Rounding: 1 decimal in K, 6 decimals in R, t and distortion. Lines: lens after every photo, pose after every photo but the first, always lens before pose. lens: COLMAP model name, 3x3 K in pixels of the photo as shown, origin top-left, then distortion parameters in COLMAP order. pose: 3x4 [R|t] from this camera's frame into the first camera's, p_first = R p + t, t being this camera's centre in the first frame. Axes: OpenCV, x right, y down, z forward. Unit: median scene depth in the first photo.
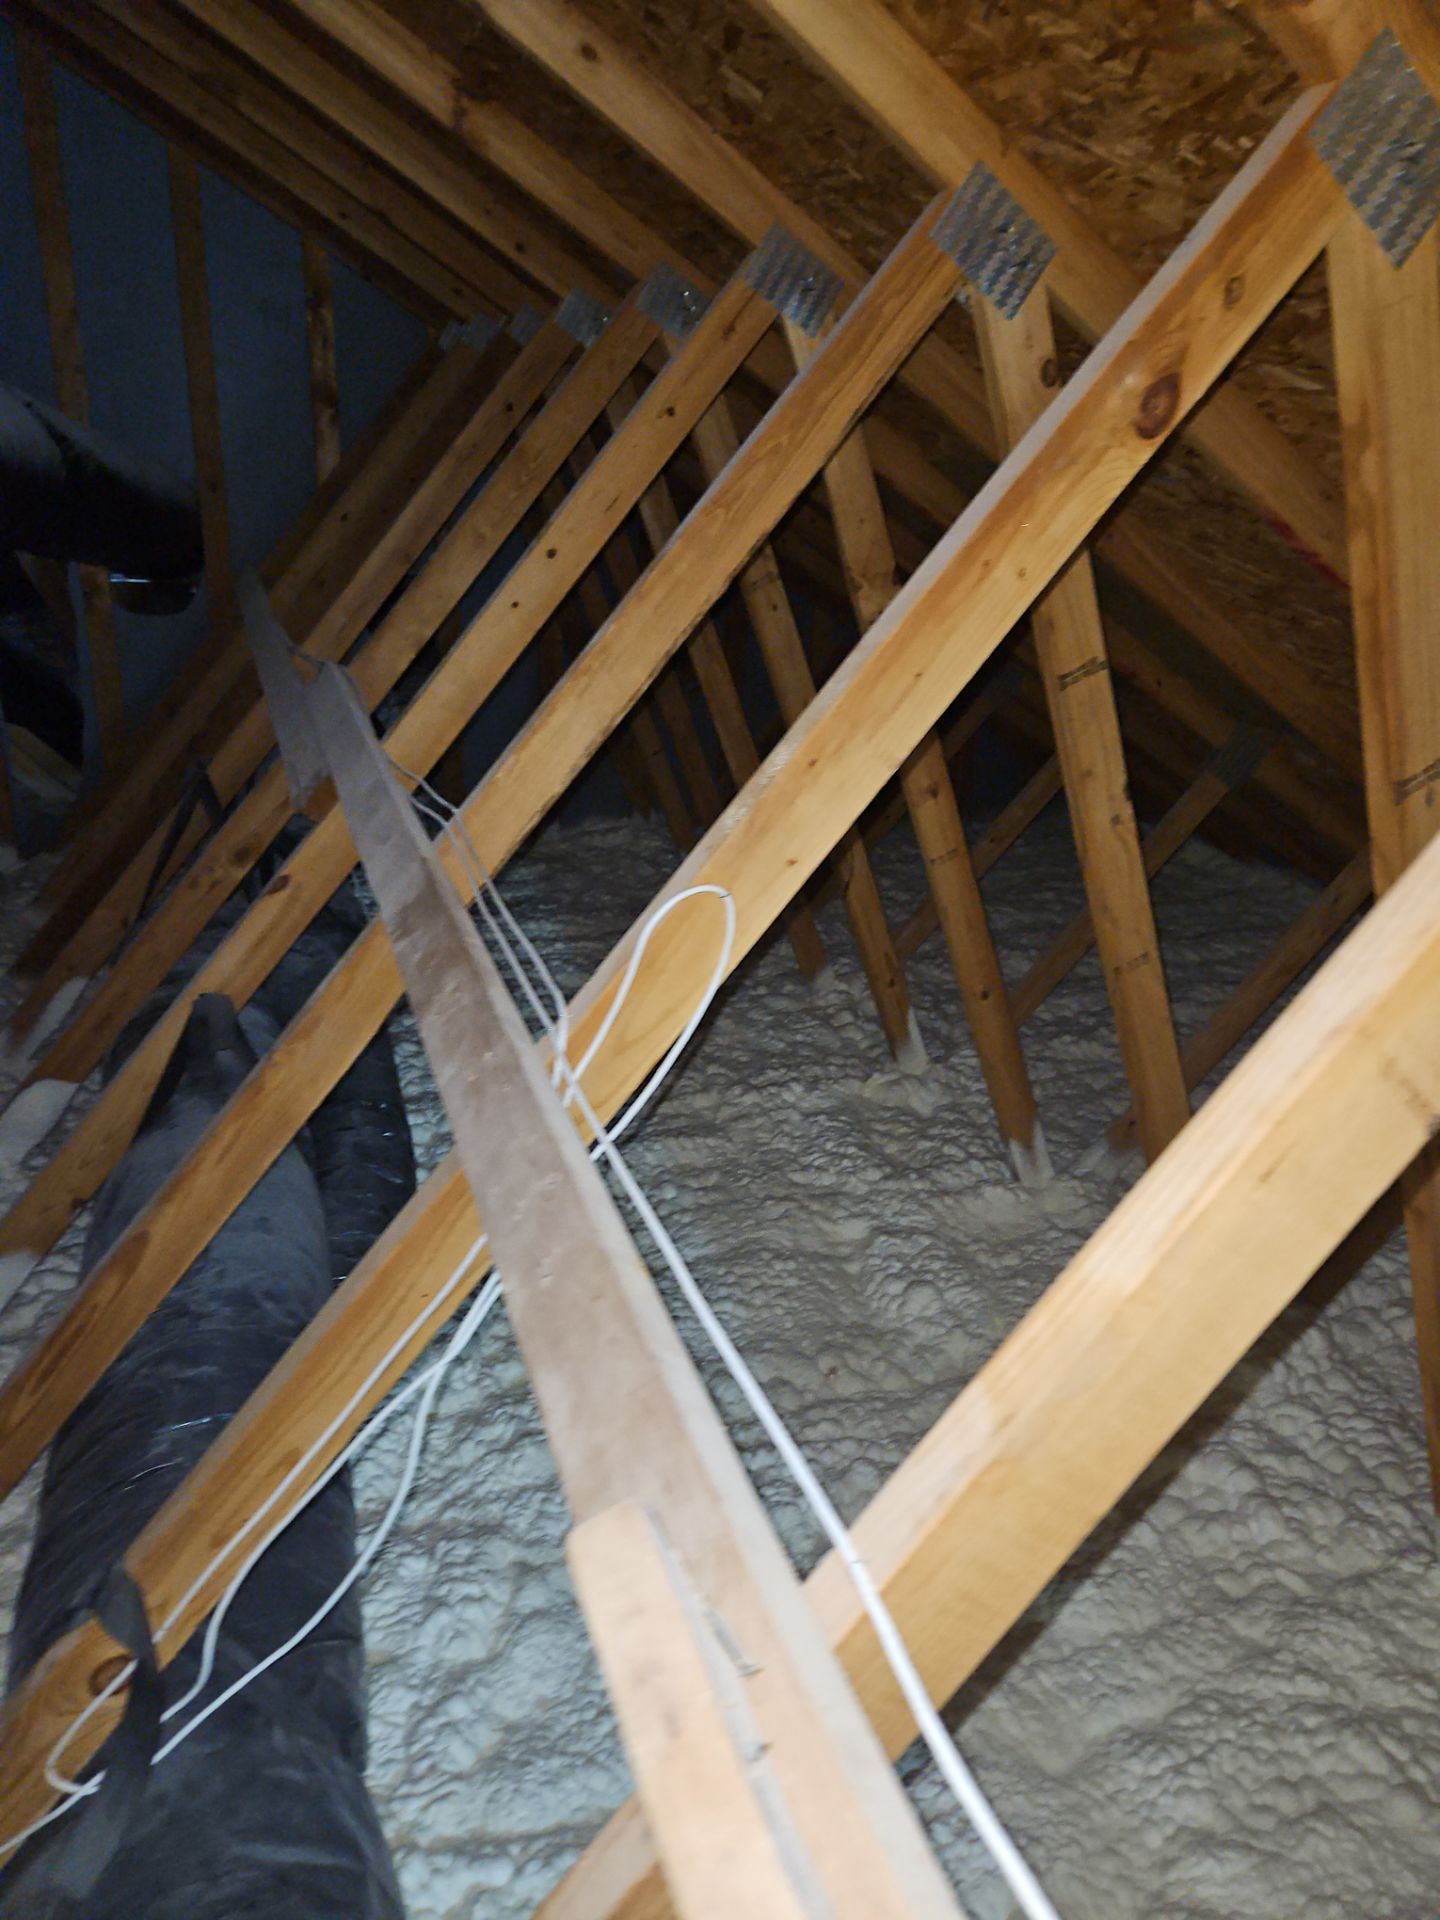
lens RADIAL K [[1273.3, 0, 741.8], [0, 1273.3, 969.3], [0, 0, 1]] dist [0.076756, -0.068850]
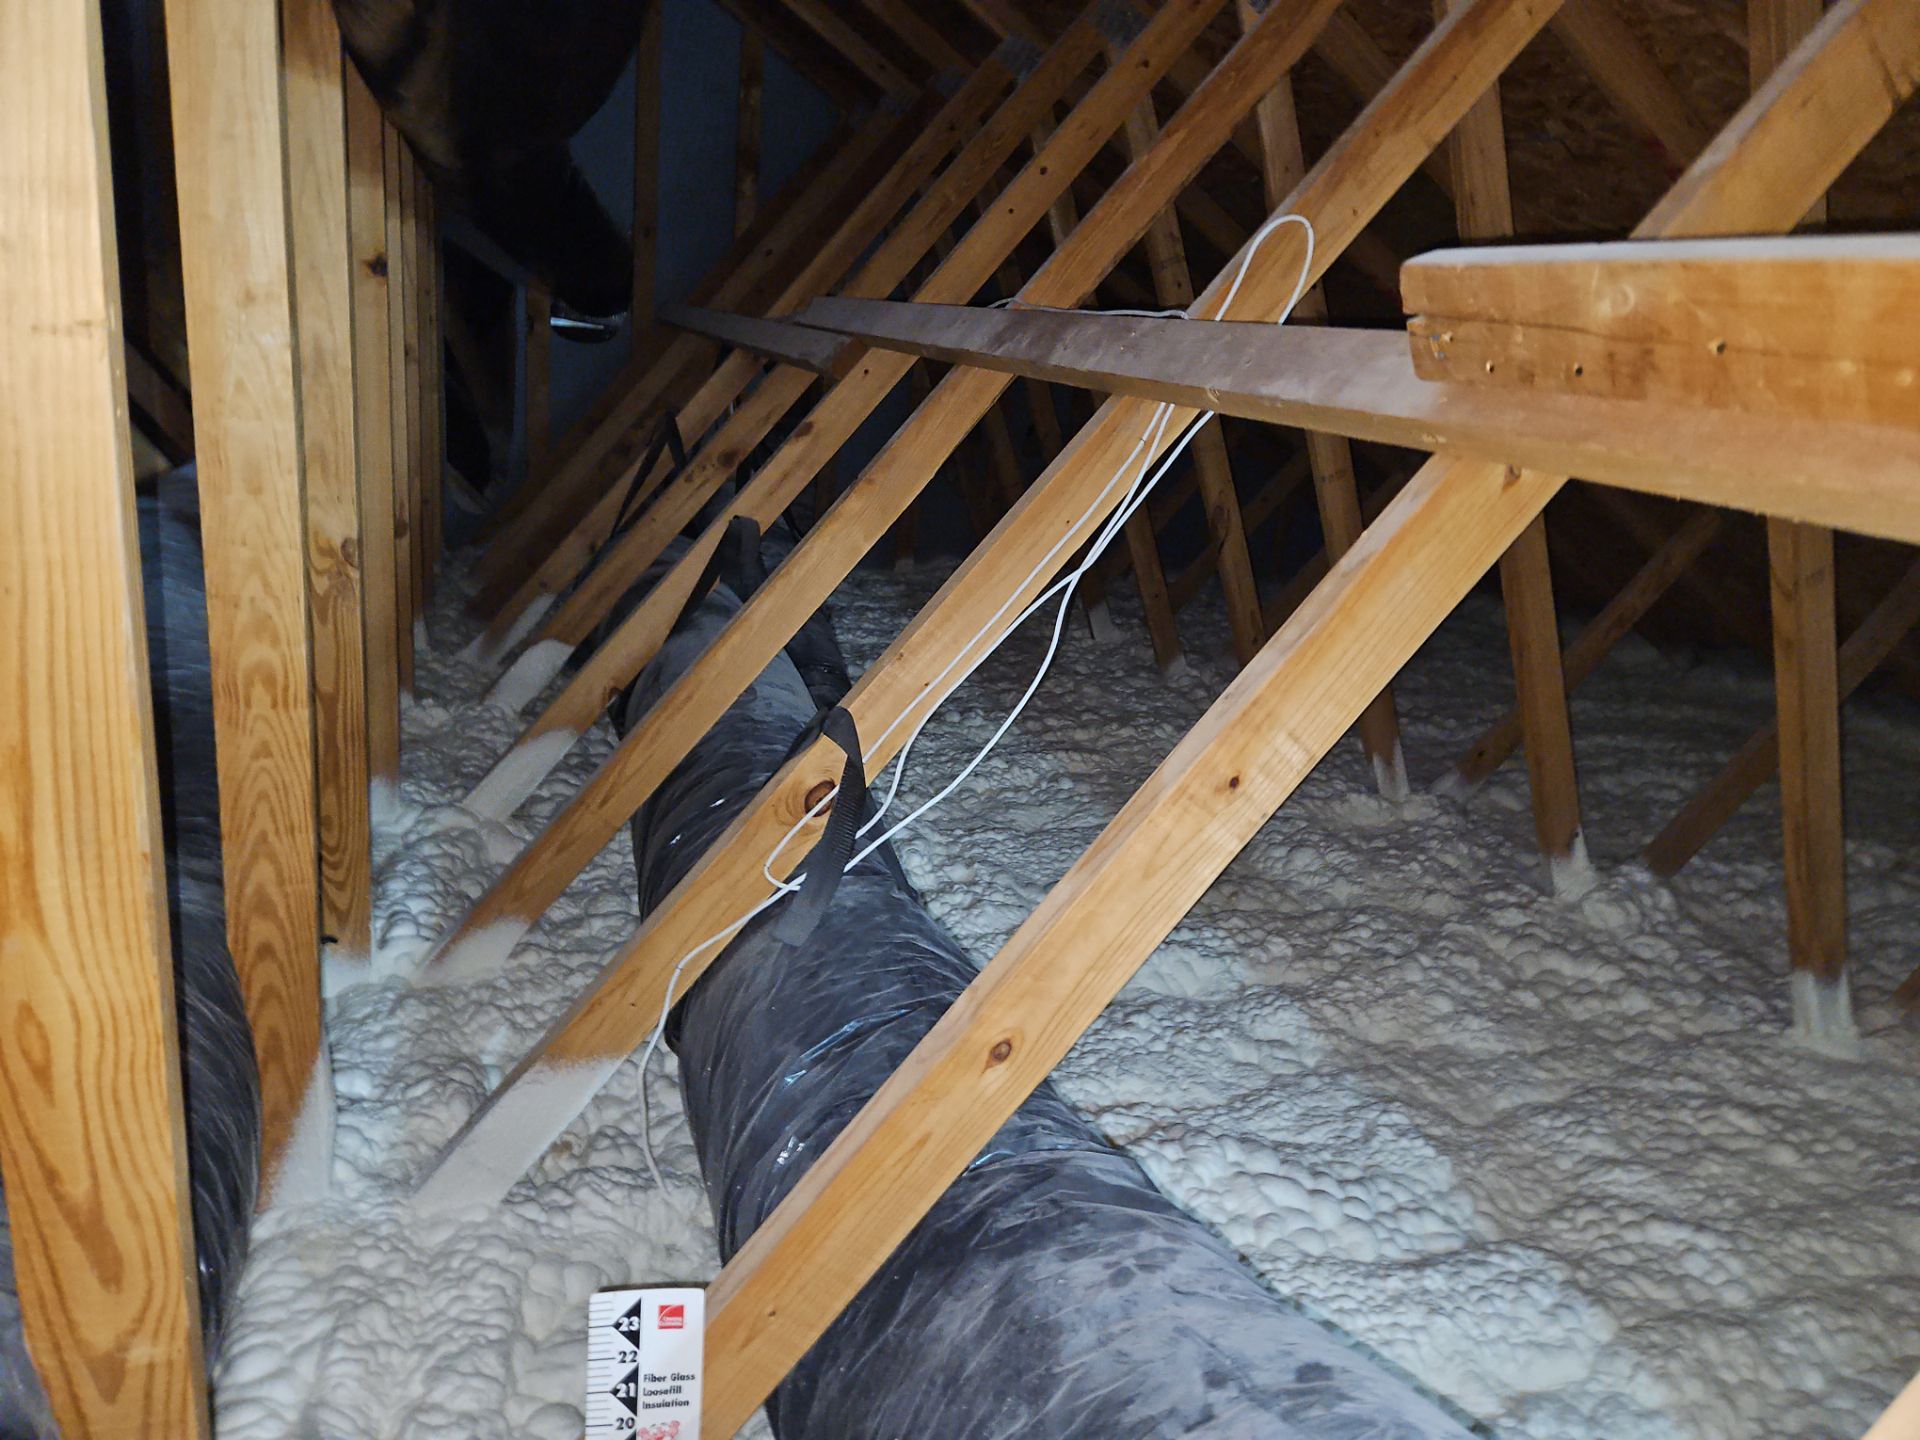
lens RADIAL K [[1270.8, 0, 966.8], [0, 1270.8, 704.1], [0, 0, 1]] dist [0.081561, -0.070205]
pose [[0.998610, 0.046228, -0.025301, -0.182035], [-0.048671, 0.993128, -0.106433, 0.347565], [0.020207, 0.107516, 0.993998, -0.189354]]
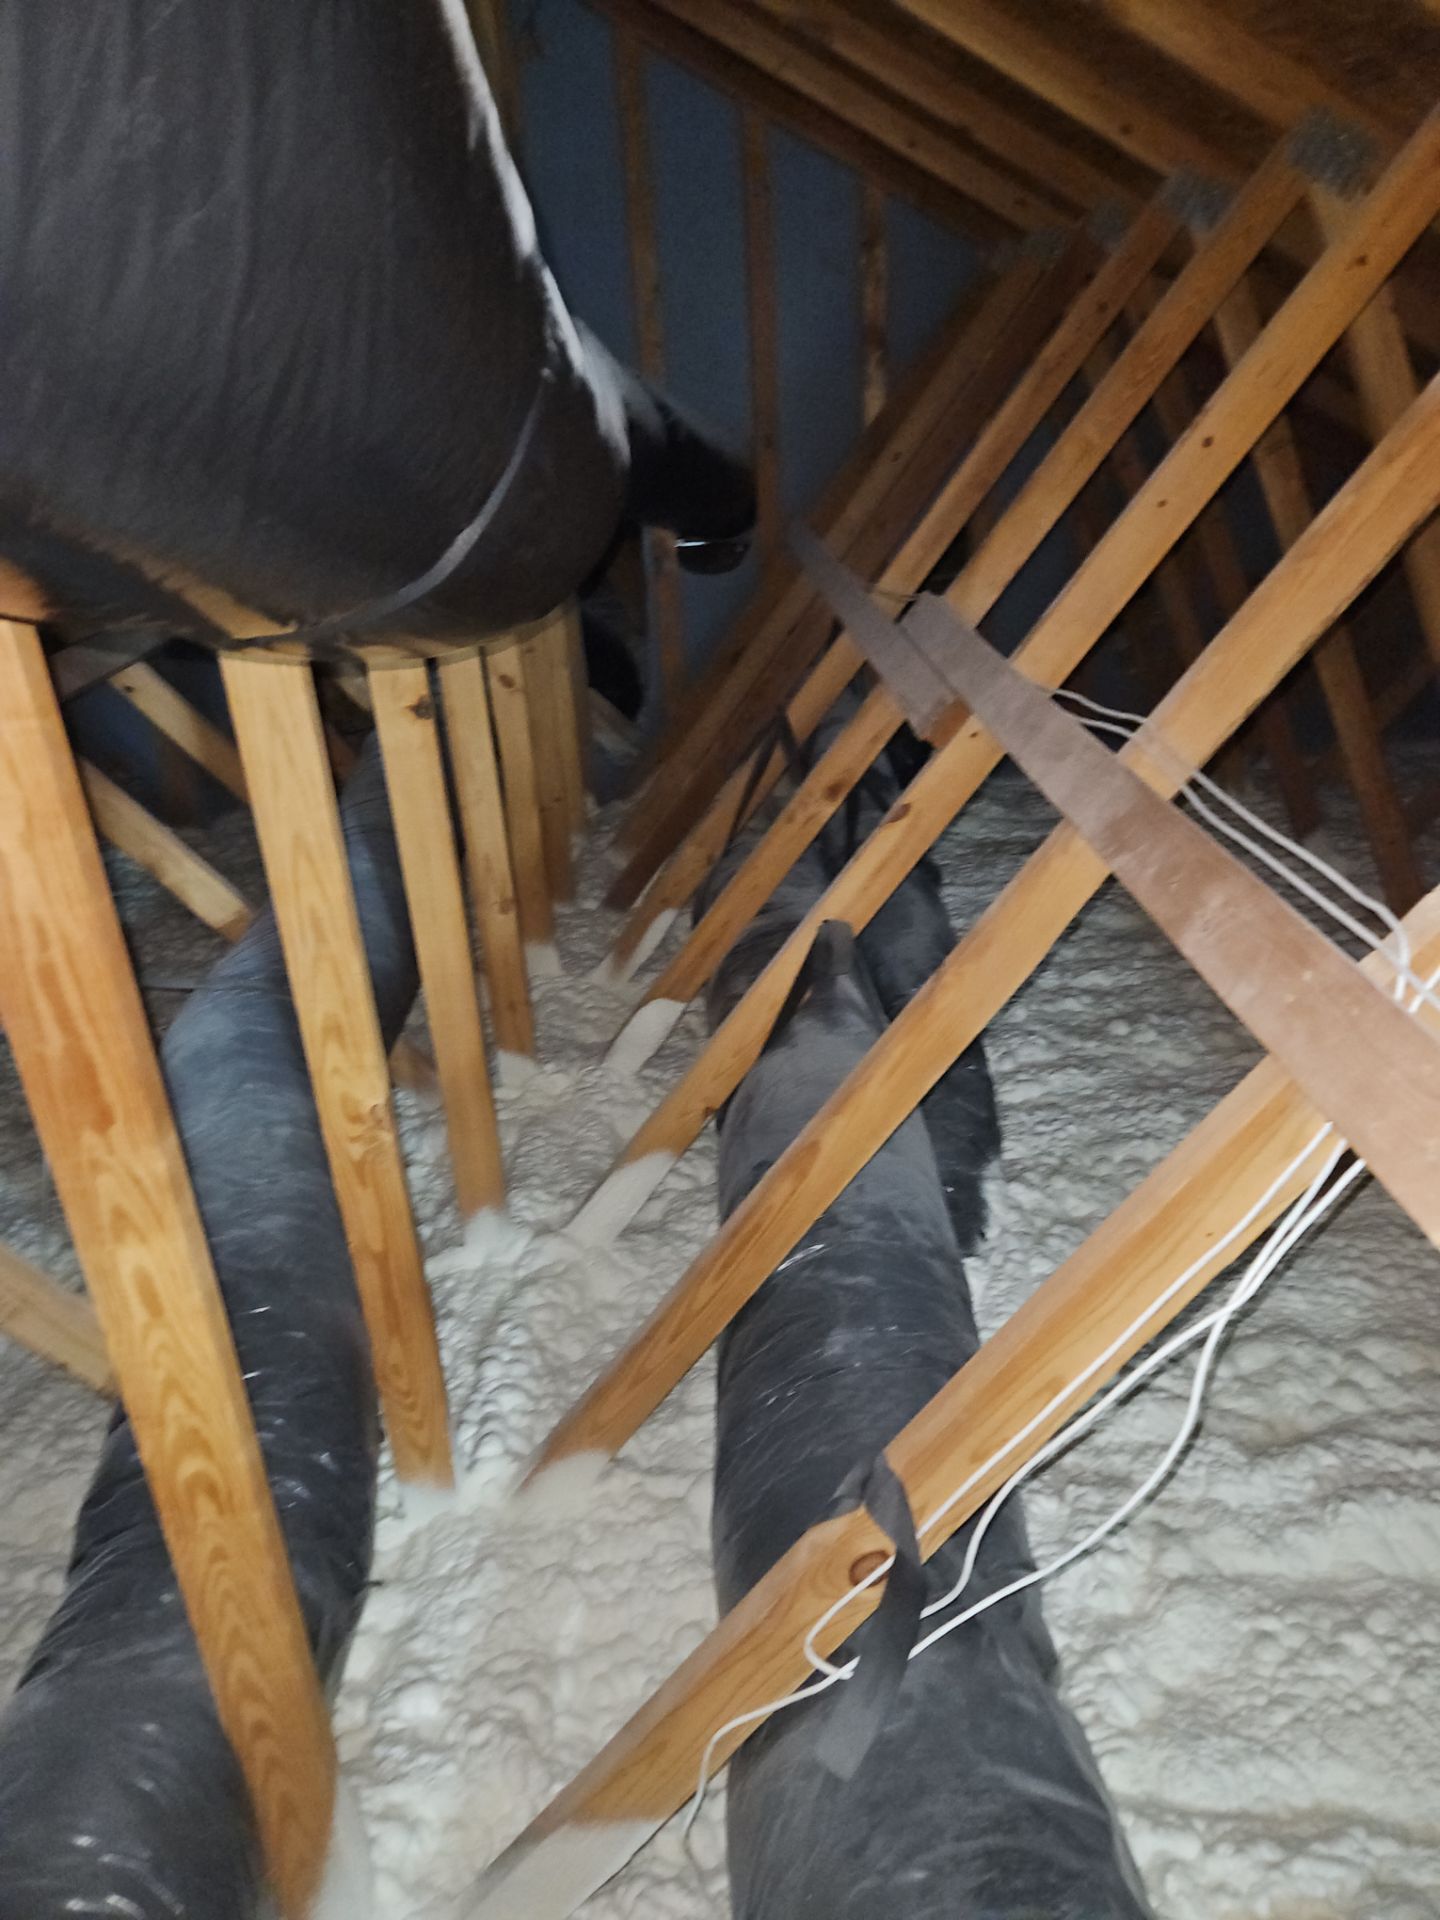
lens RADIAL K [[1269.5, 0, 736.3], [0, 1269.5, 962.3], [0, 0, 1]] dist [0.081890, -0.073105]
pose [[0.937917, 0.028254, -0.345707, -0.146557], [-0.016489, 0.999182, 0.036927, 0.018475], [0.346467, -0.028934, 0.937616, 0.015357]]
